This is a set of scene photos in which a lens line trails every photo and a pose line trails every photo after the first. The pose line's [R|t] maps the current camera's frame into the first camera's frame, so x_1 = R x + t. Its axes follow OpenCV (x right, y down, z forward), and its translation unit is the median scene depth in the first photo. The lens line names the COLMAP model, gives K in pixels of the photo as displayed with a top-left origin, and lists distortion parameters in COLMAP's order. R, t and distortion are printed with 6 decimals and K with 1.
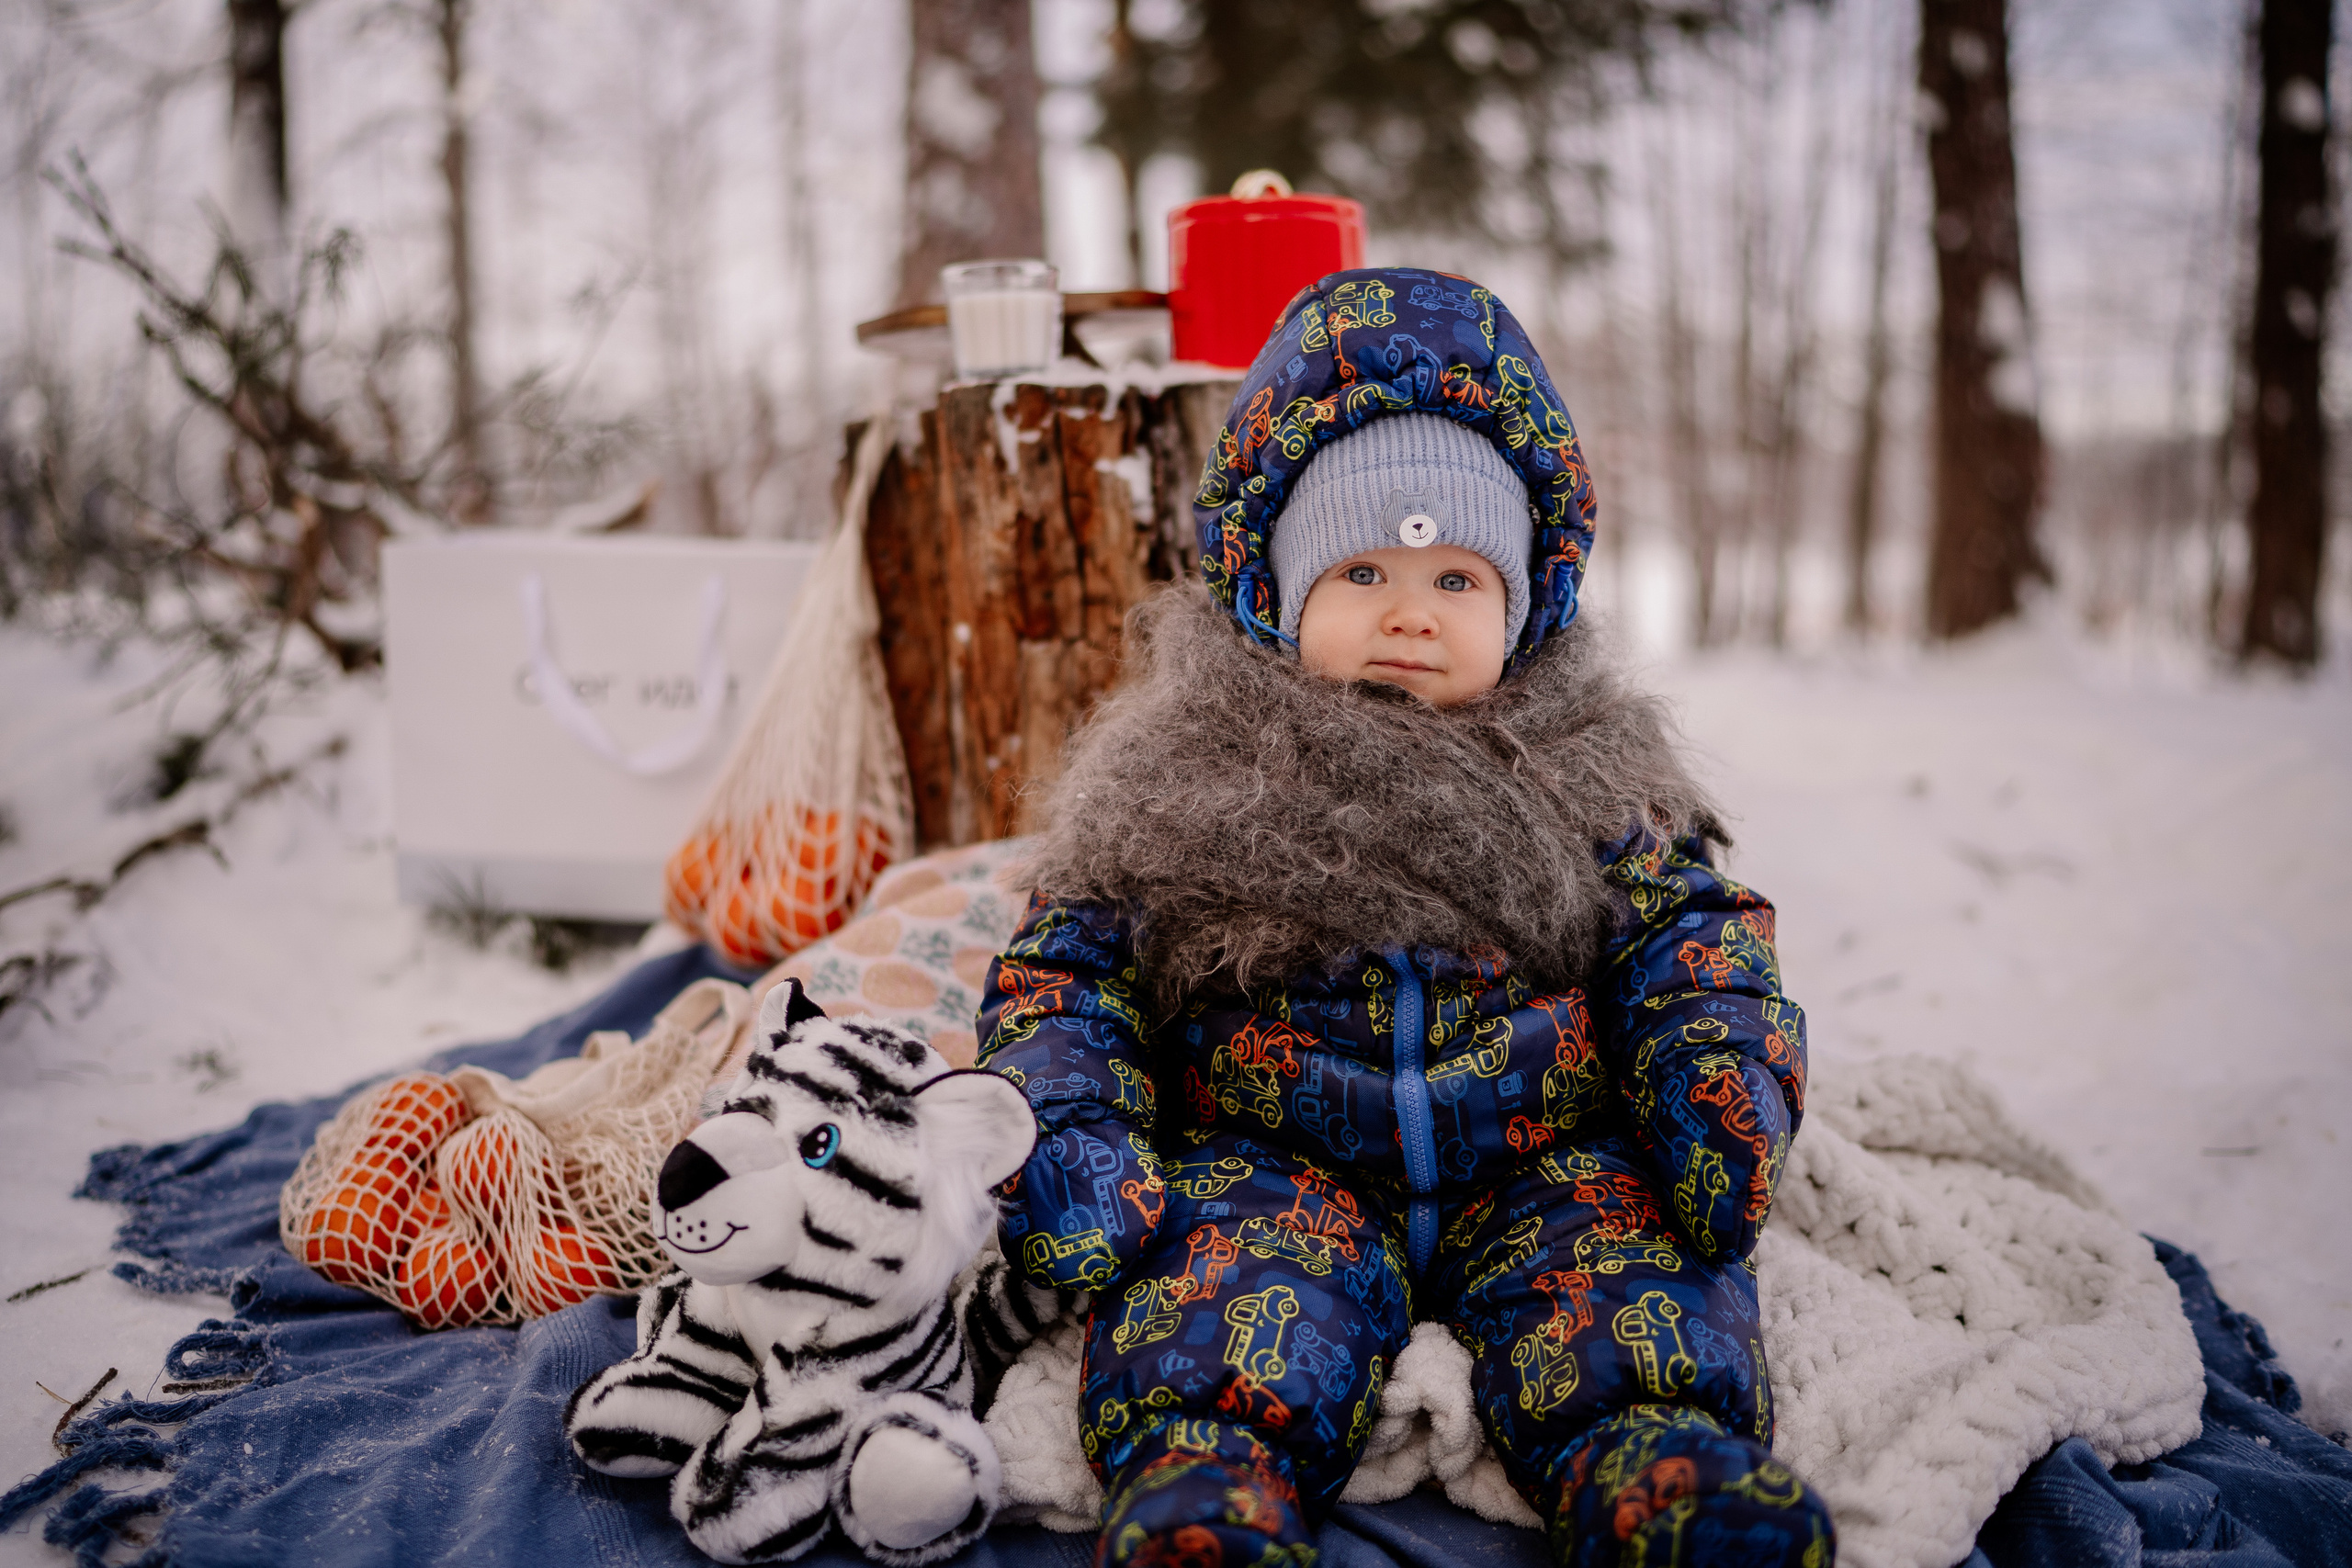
lens RADIAL K [[2310.1, 0, 1142.4], [0, 2310.1, 779.2], [0, 0, 1]] dist [-0.032554, 0.043116]
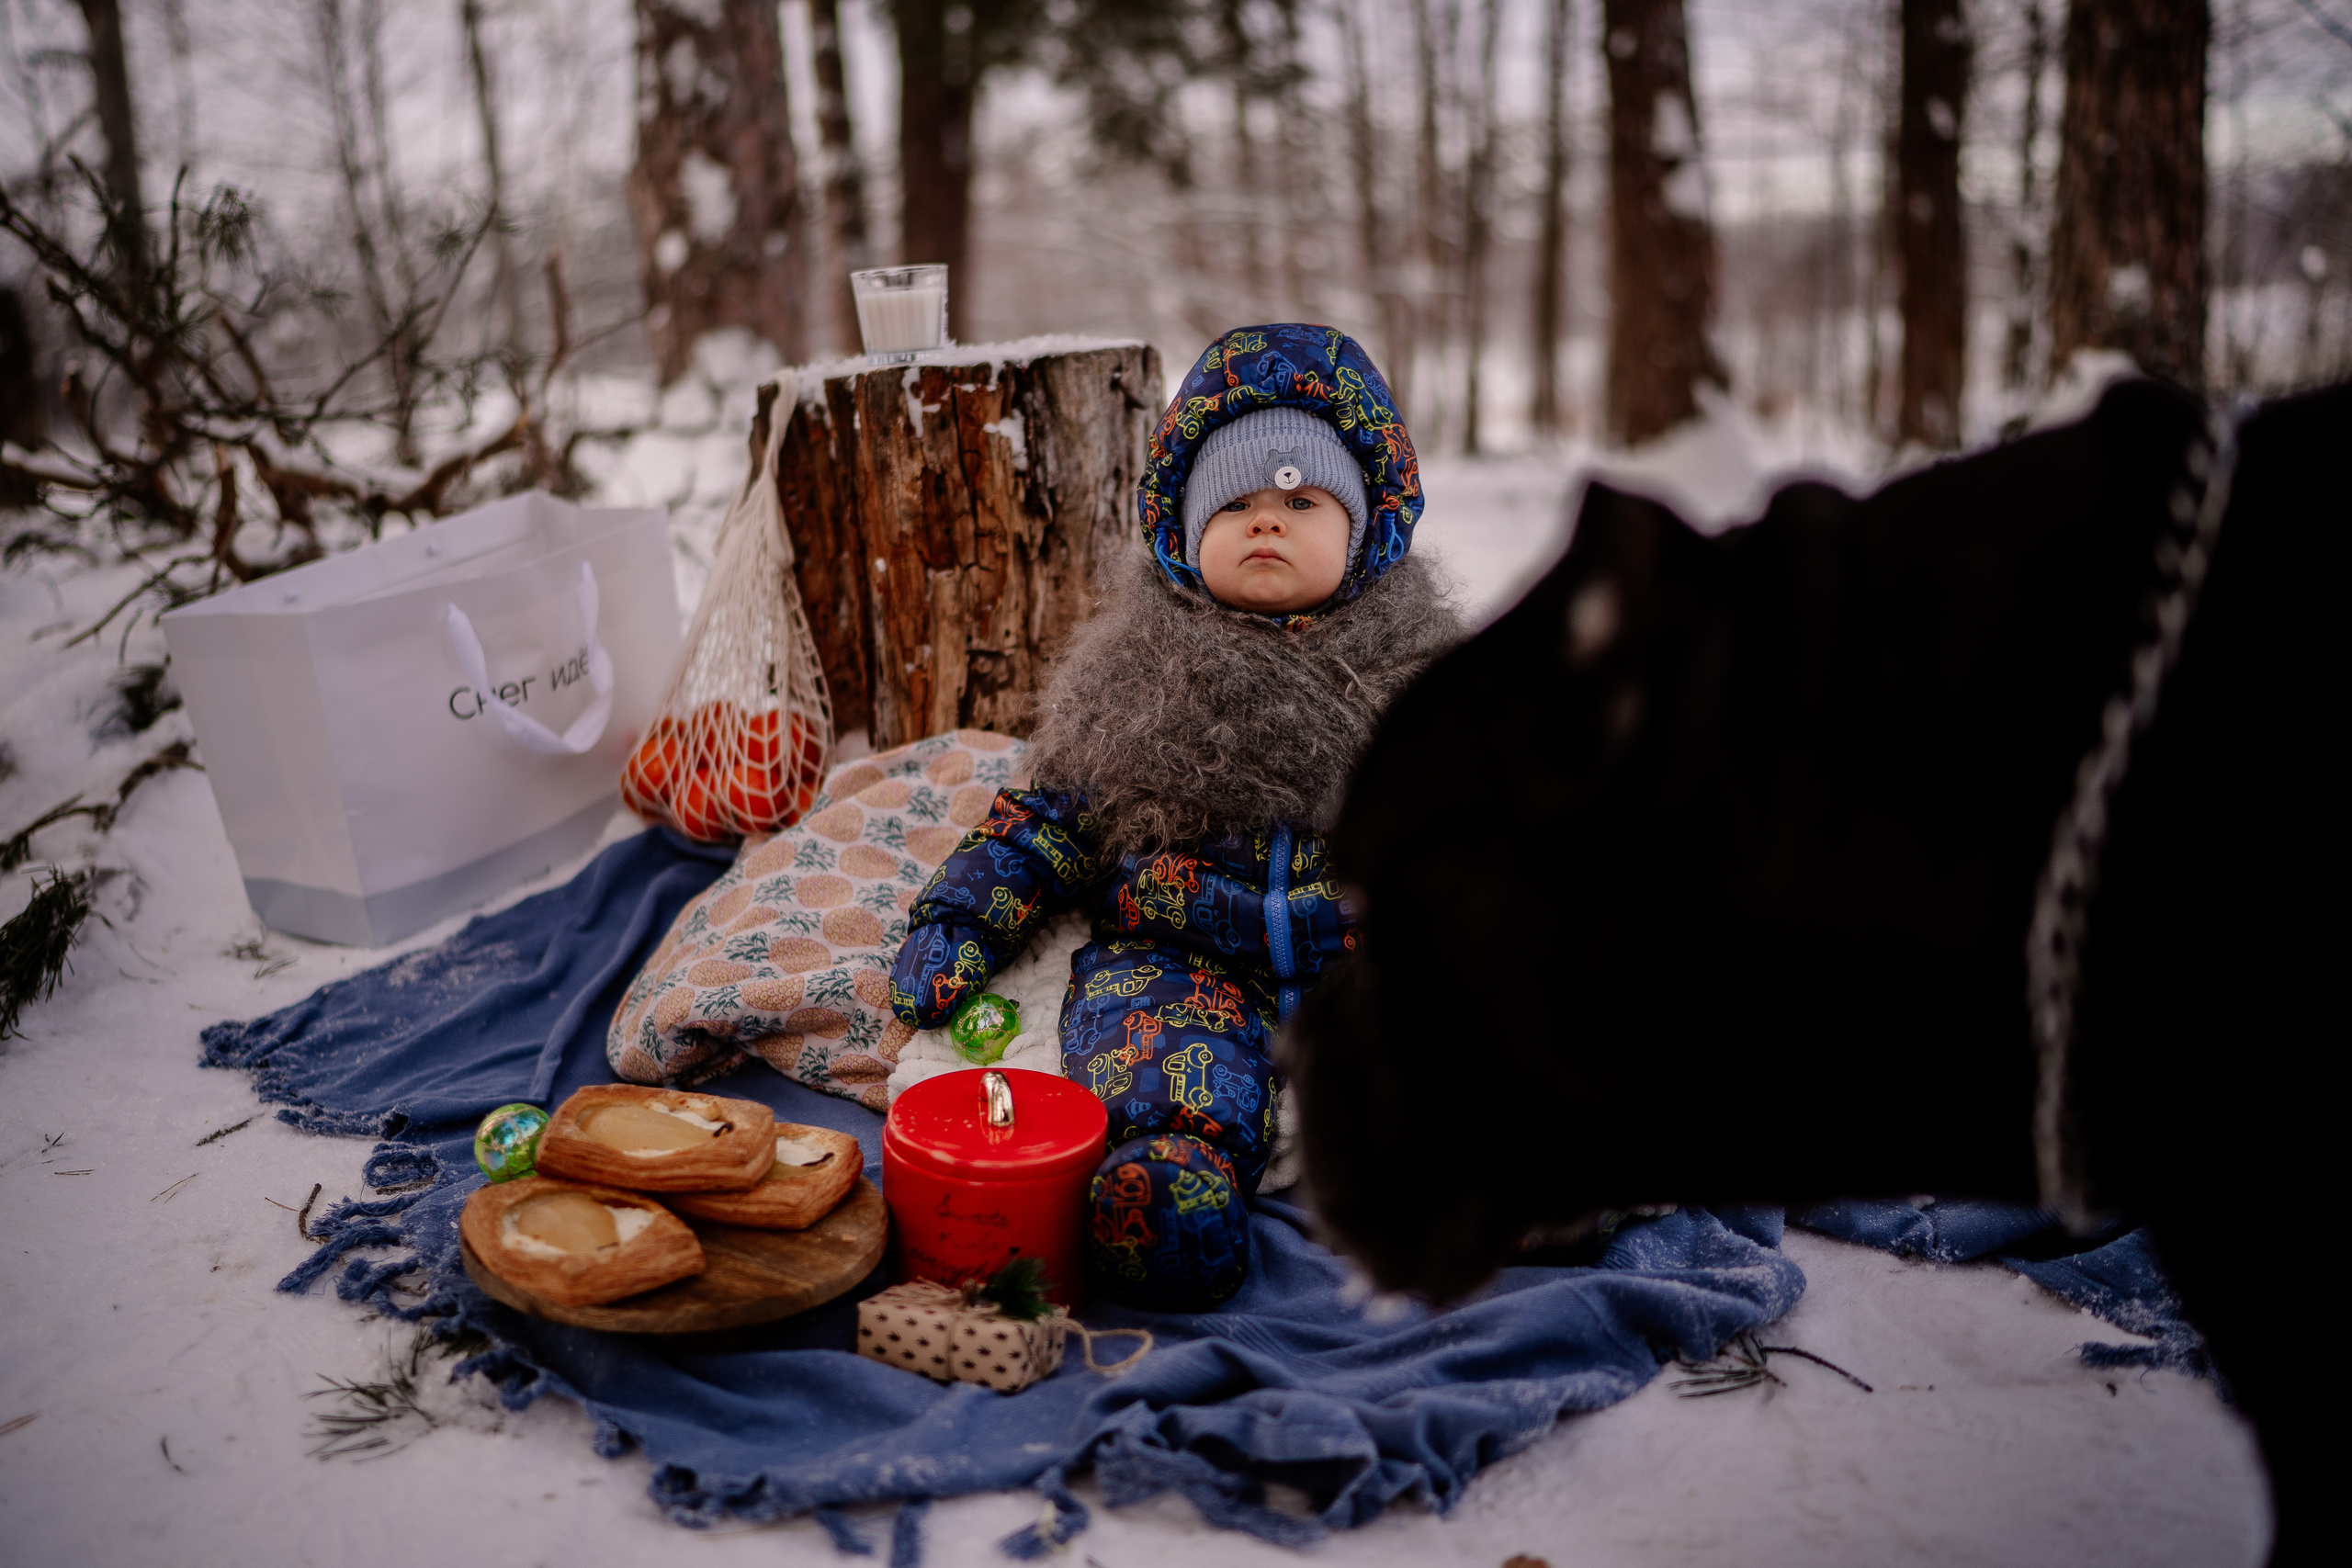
lens RADIAL K [[2389.1, 0, 1176.0], [0, 2389.1, 784.0], [0, 0, 1]] dist [-0.104067, 0.284760]
pose [[0.988104, -0.063622, 0.140012, -0.109084], [0.051869, 0.994940, 0.086050, -0.048689], [-0.144778, -0.077765, 0.986404, -0.303898]]
